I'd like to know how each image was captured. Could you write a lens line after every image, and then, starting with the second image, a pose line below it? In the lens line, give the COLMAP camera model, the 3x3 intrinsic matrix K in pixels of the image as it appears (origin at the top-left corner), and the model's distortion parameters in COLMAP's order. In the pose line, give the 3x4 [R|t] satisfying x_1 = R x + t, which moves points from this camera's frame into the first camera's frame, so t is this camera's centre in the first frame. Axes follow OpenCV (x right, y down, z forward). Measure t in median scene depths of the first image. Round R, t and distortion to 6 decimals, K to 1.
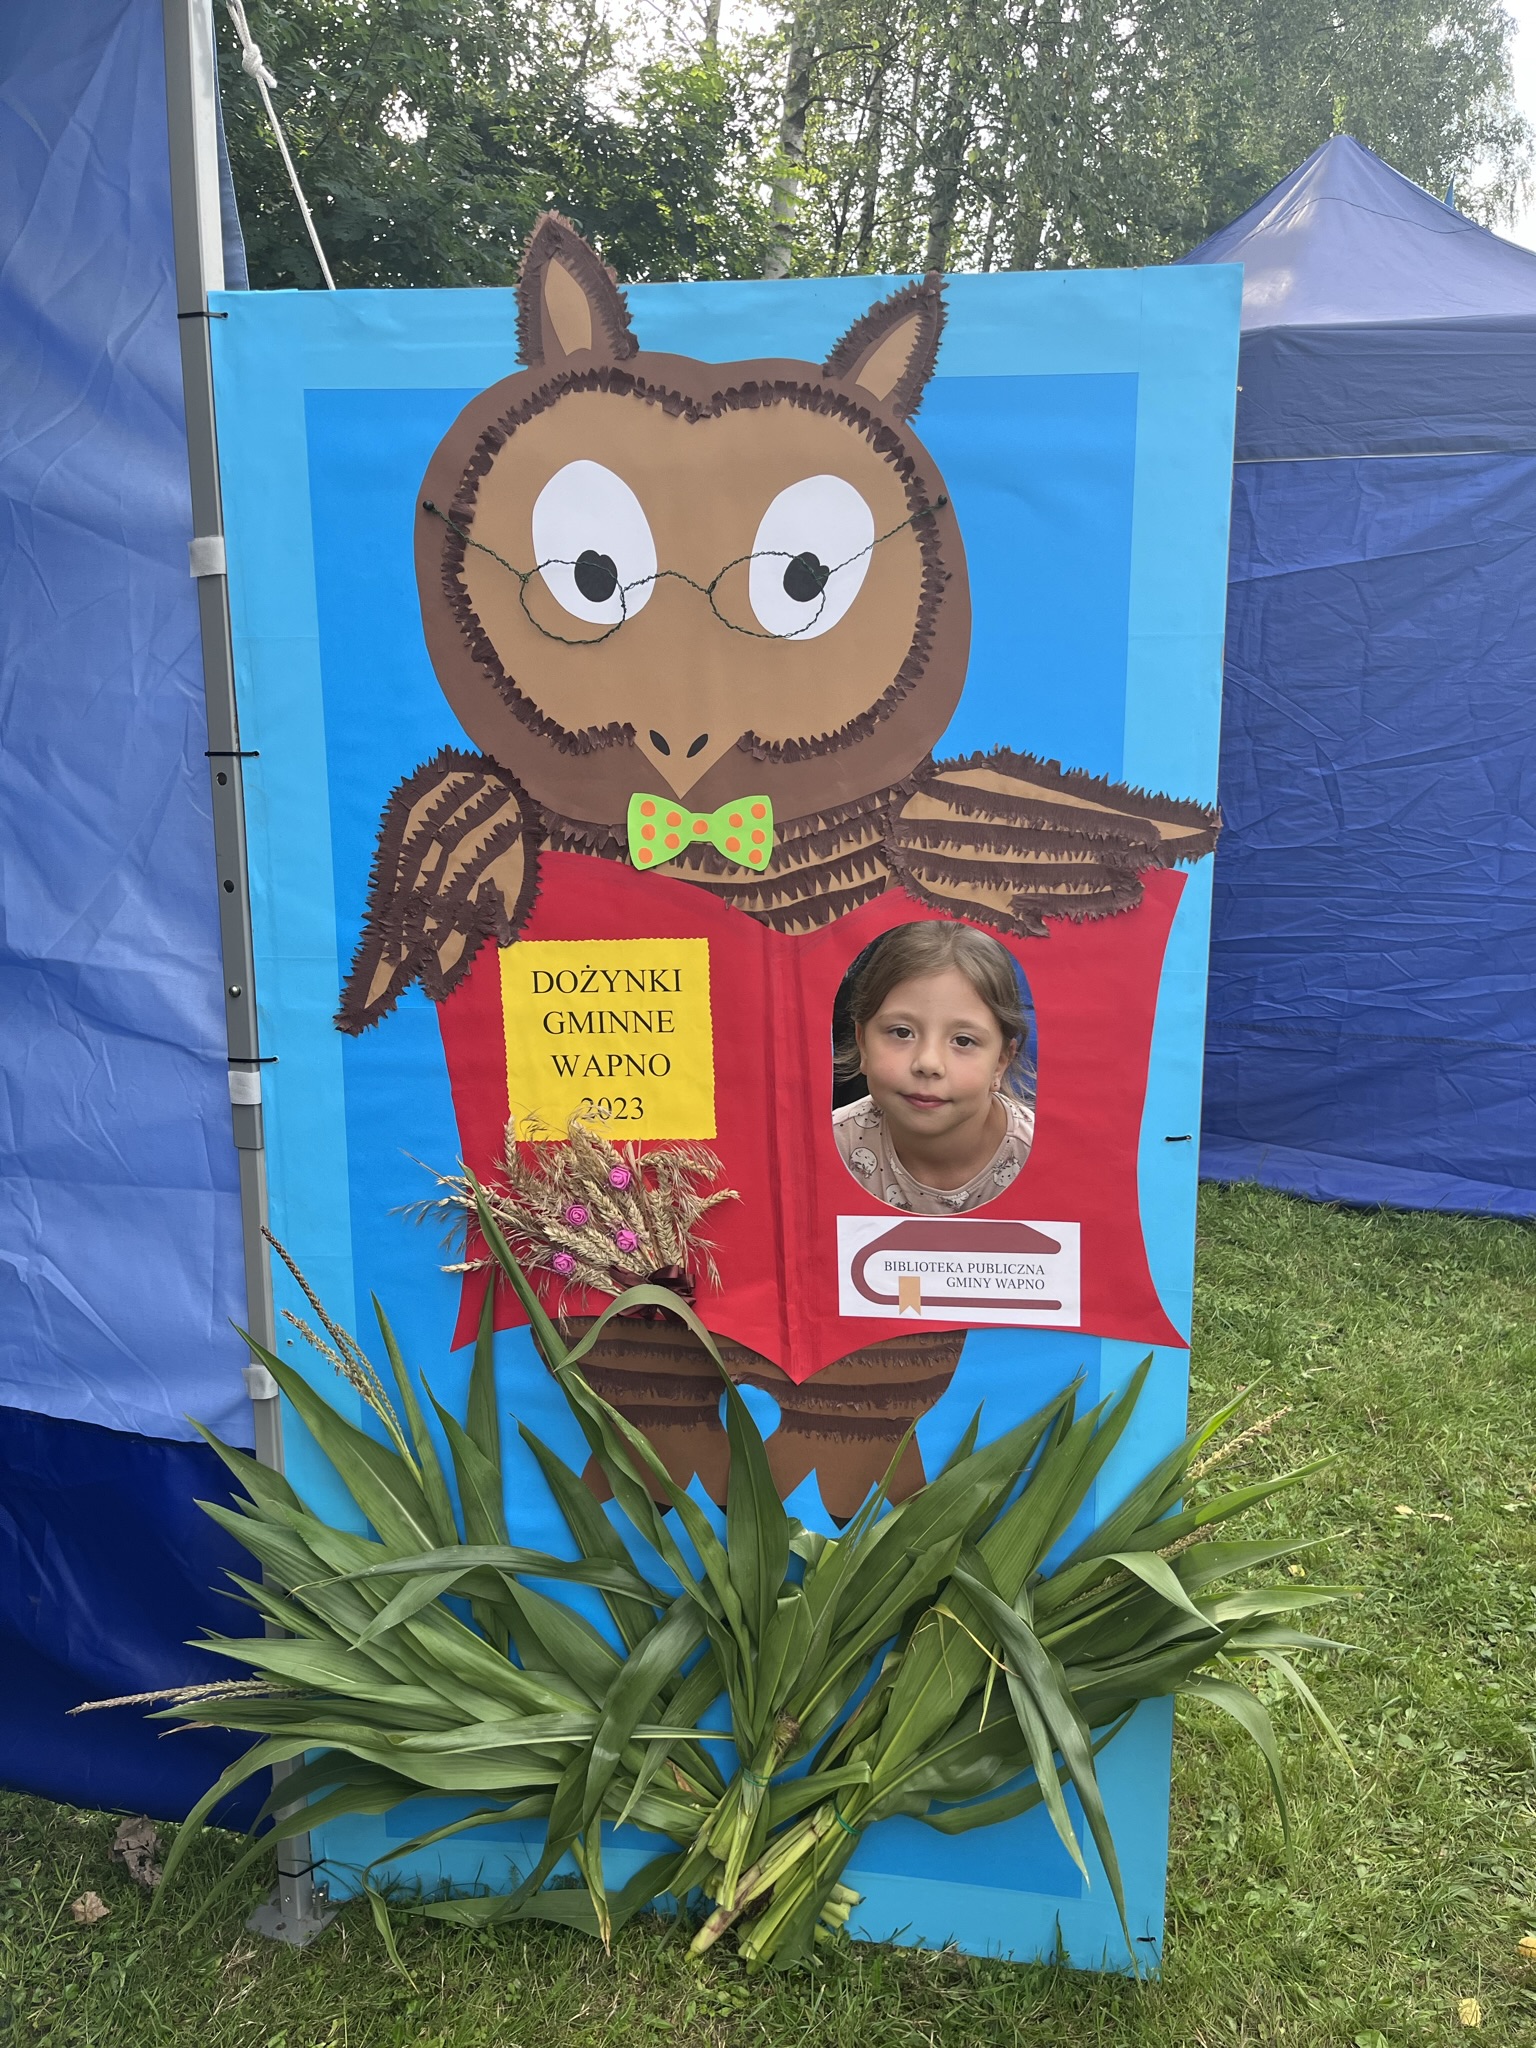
lens RADIAL K [[1538.0, 0, 777.6], [0, 1538.0, 1009.3], [0, 0, 1]] dist [0.048949, -0.071960]
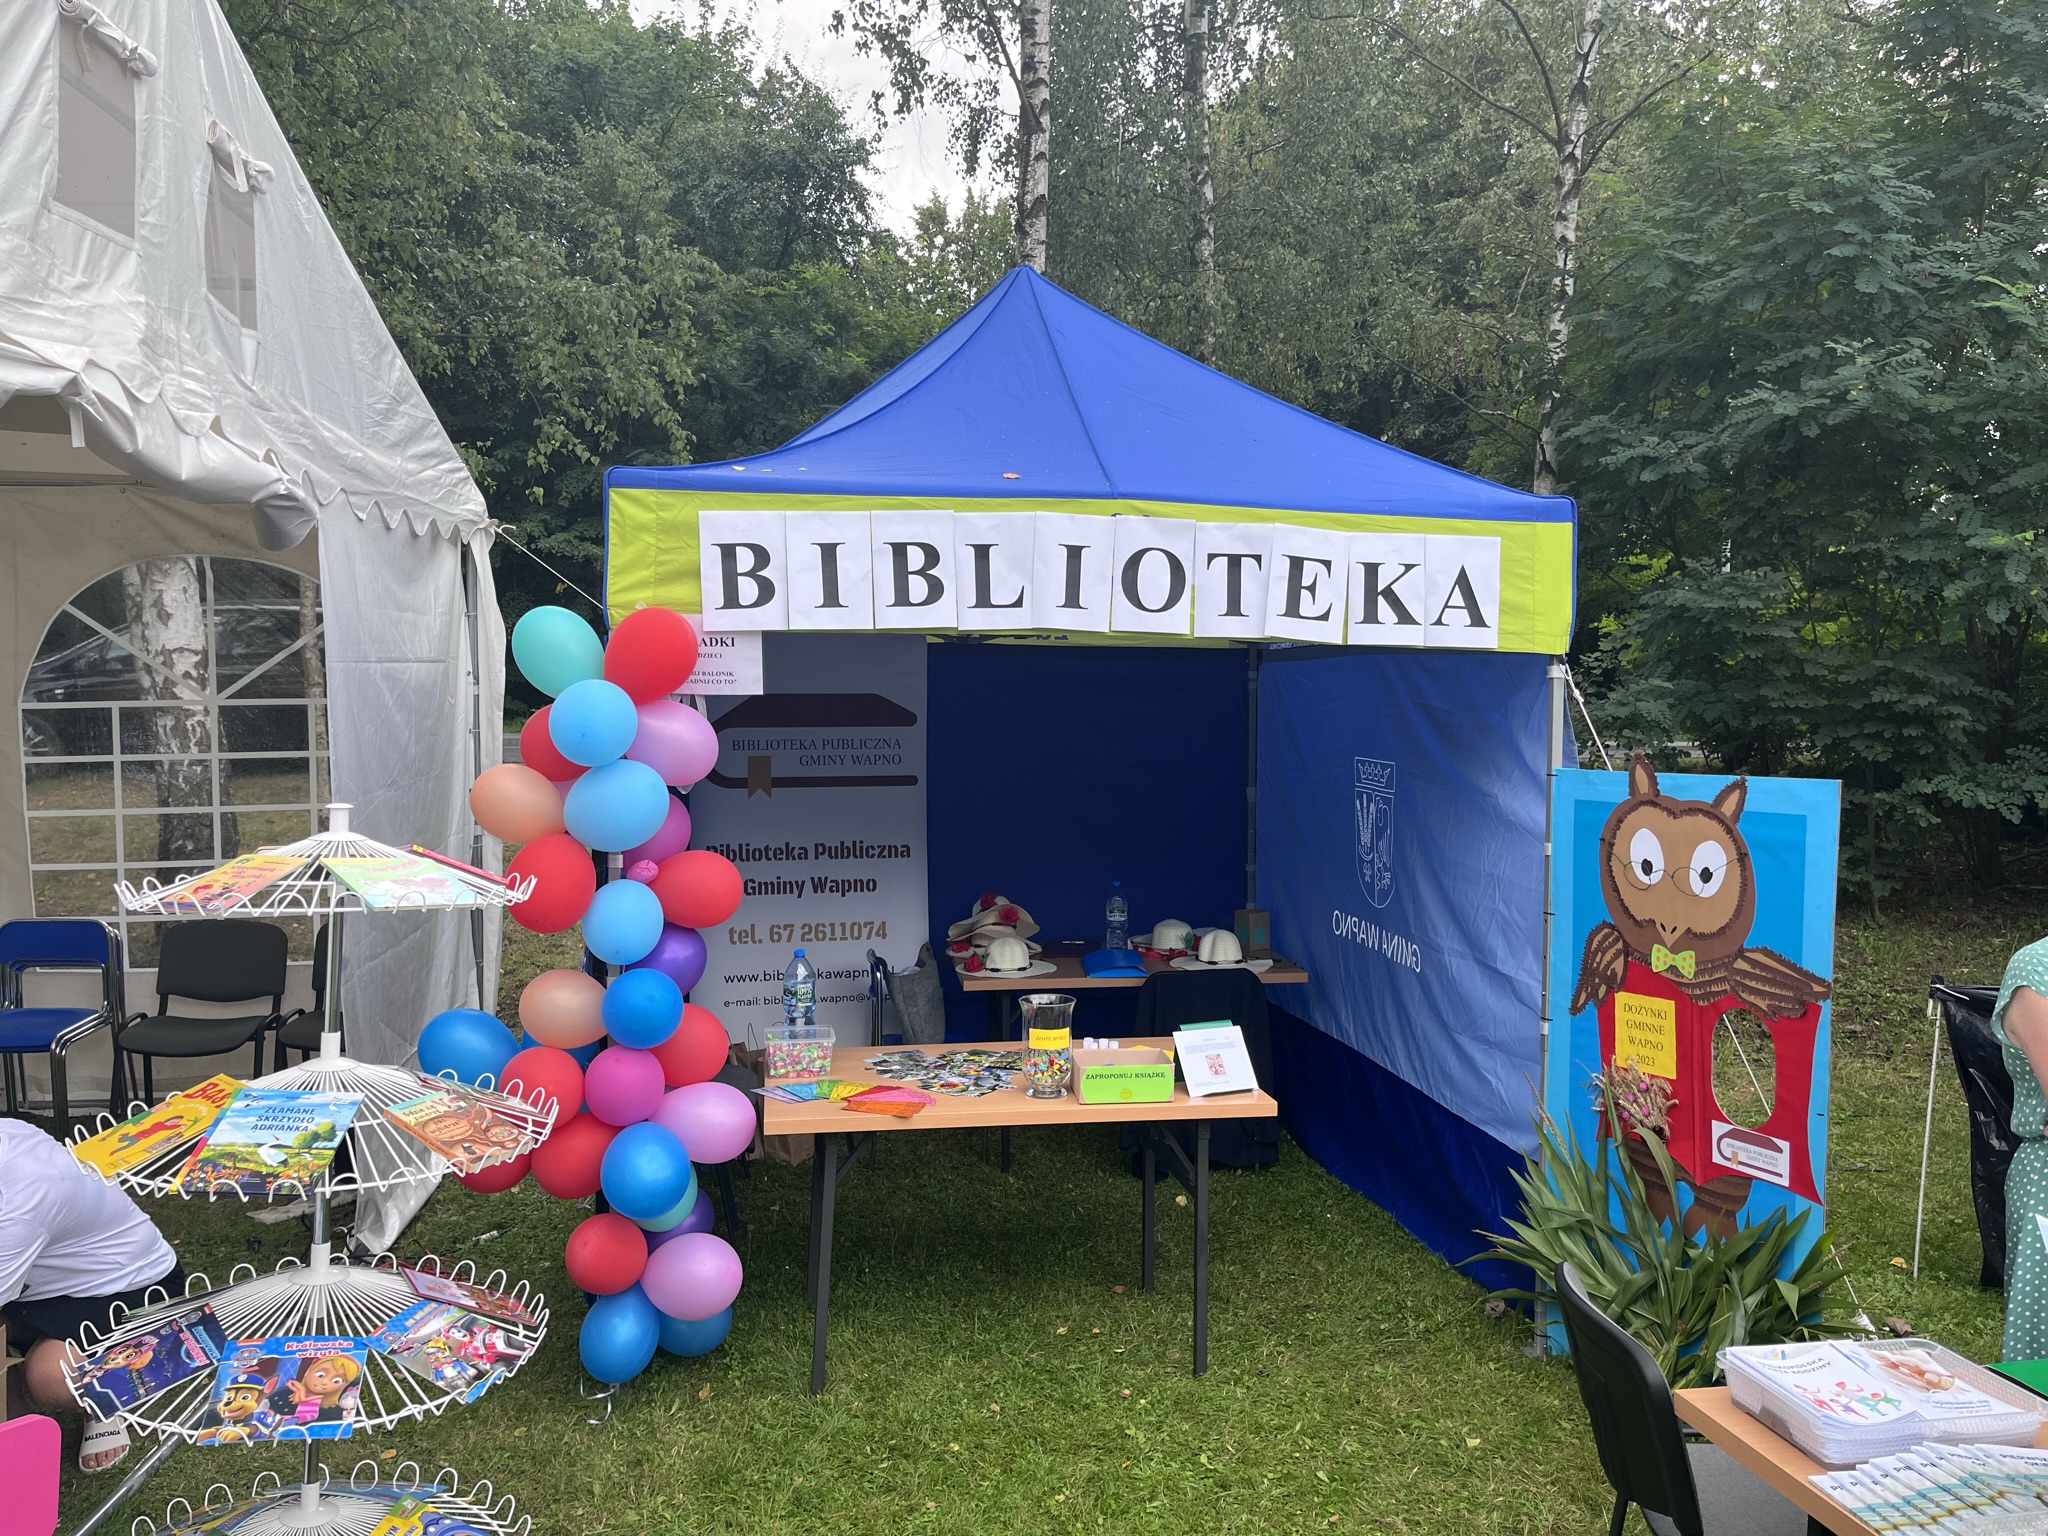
lens RADIAL K [[1538.0, 0, 1022.6], [0, 1538.0, 775.0], [0, 0, 1]] dist [0.048949, -0.071960]
pose [[0.473199, 0.034113, -0.880295, 1.736566], [-0.170273, 0.983949, -0.053399, -0.094556], [0.864344, 0.175159, 0.471412, -1.287270]]
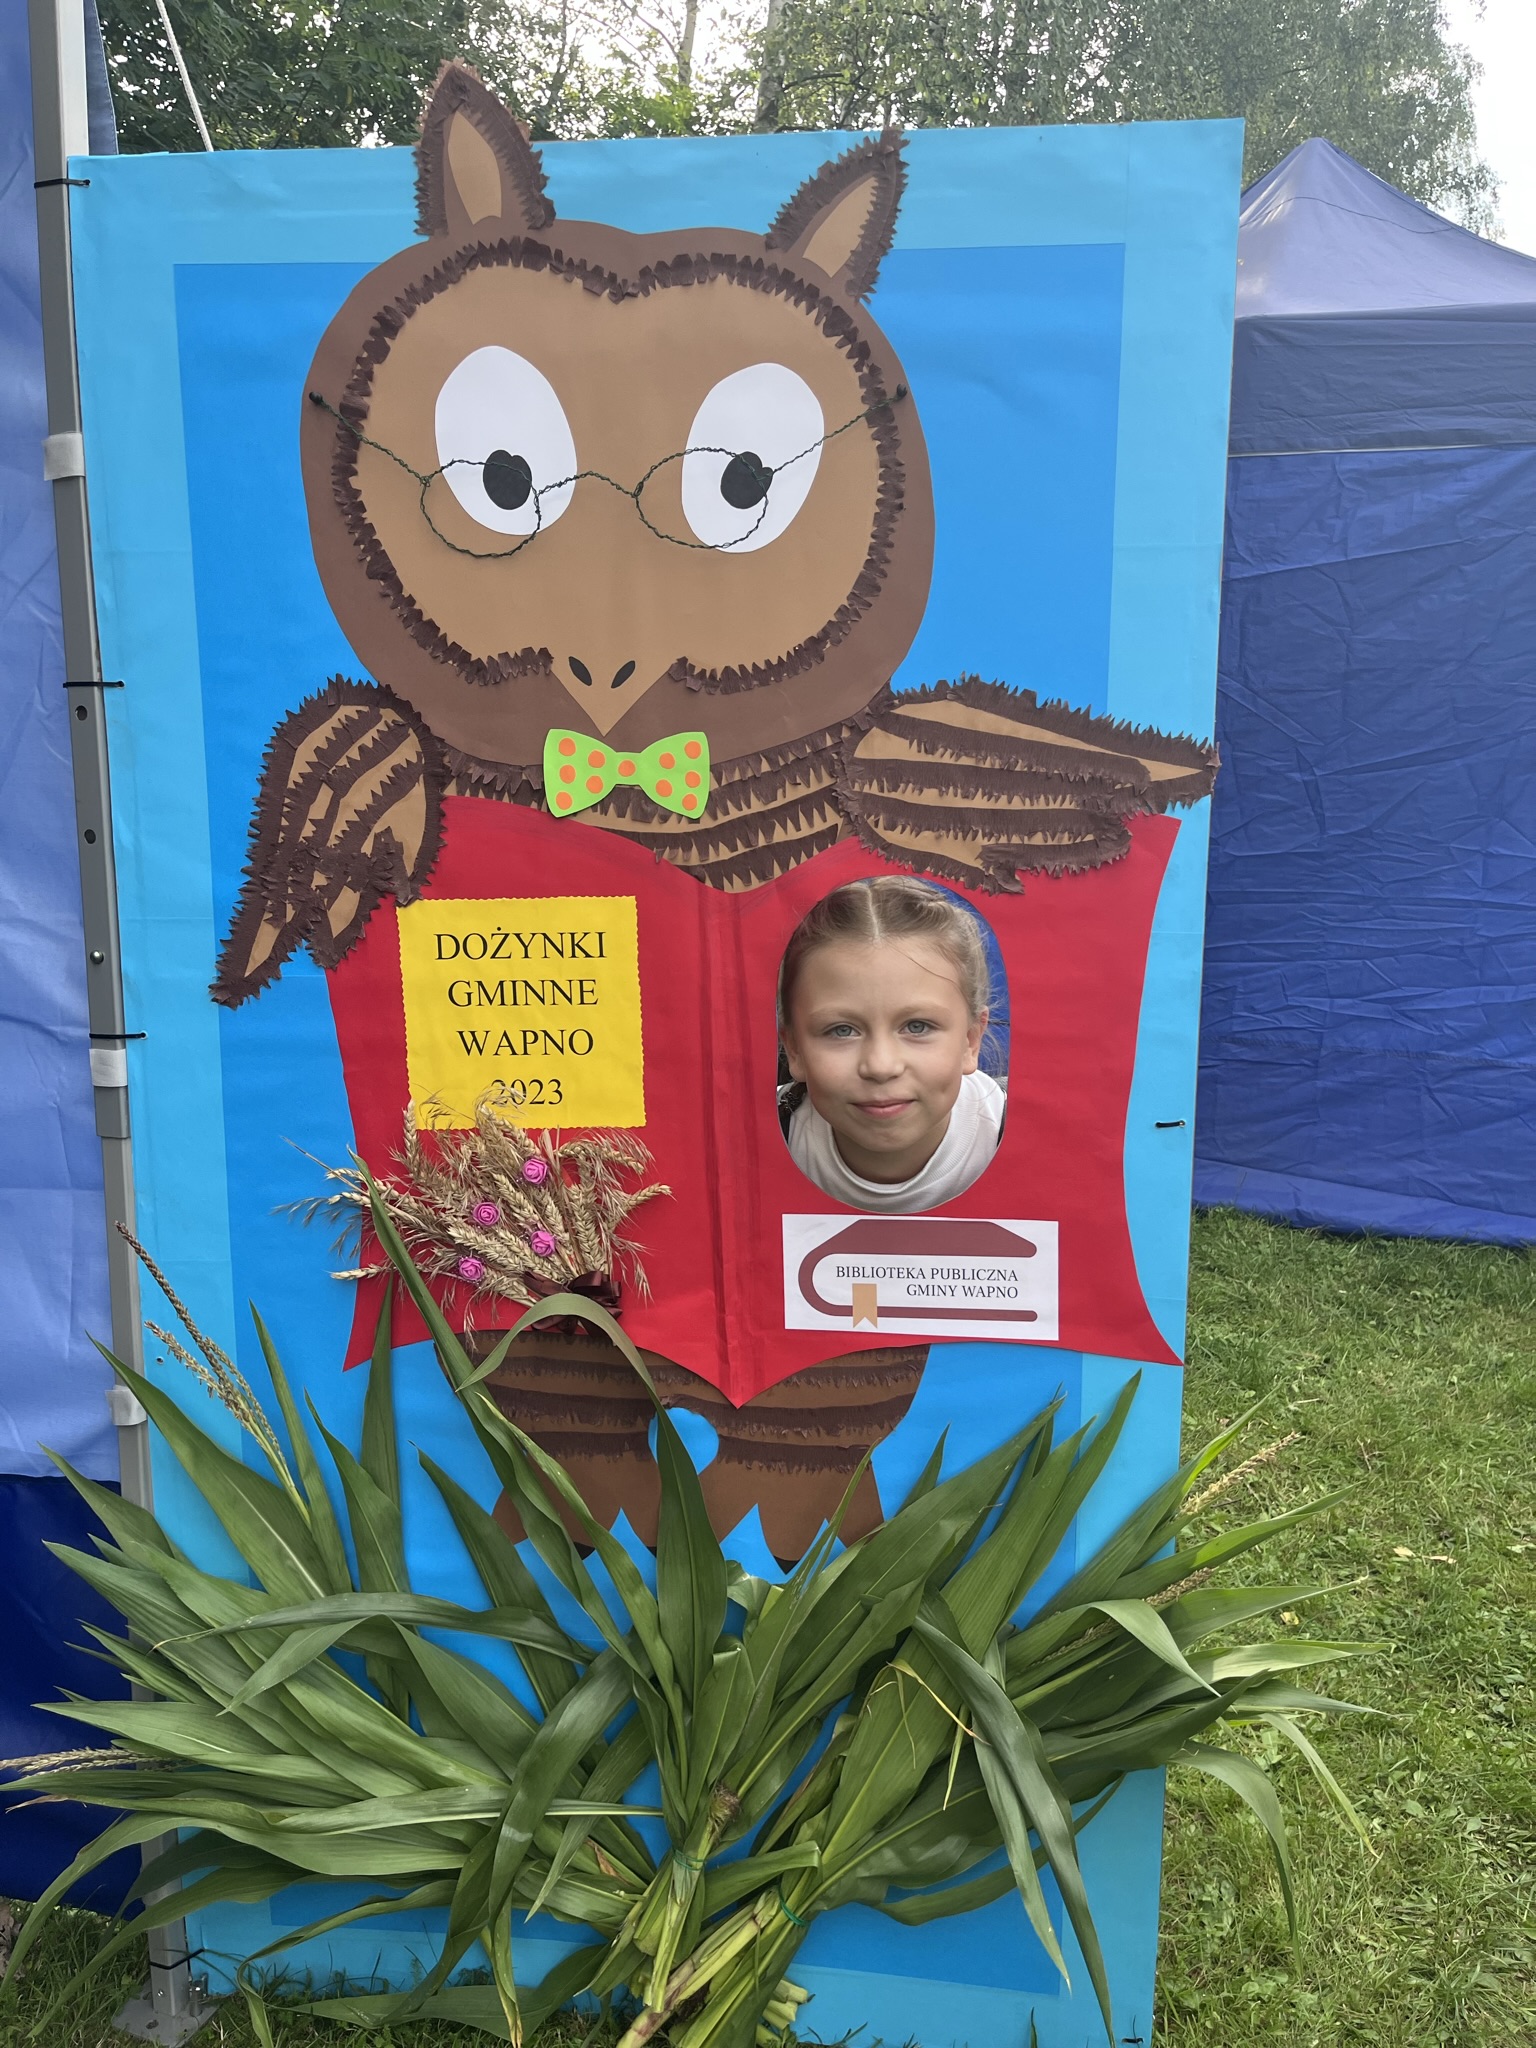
lens RADIAL K [[1538.0, 0, 764.4], [0, 1538.0, 1016.7], [0, 0, 1]] dist [0.048949, -0.071960]
pose [[0.999929, 0.002977, 0.011567, 0.017958], [-0.002735, 0.999776, -0.020965, 0.040062], [-0.011627, 0.020932, 0.999713, 0.120163]]
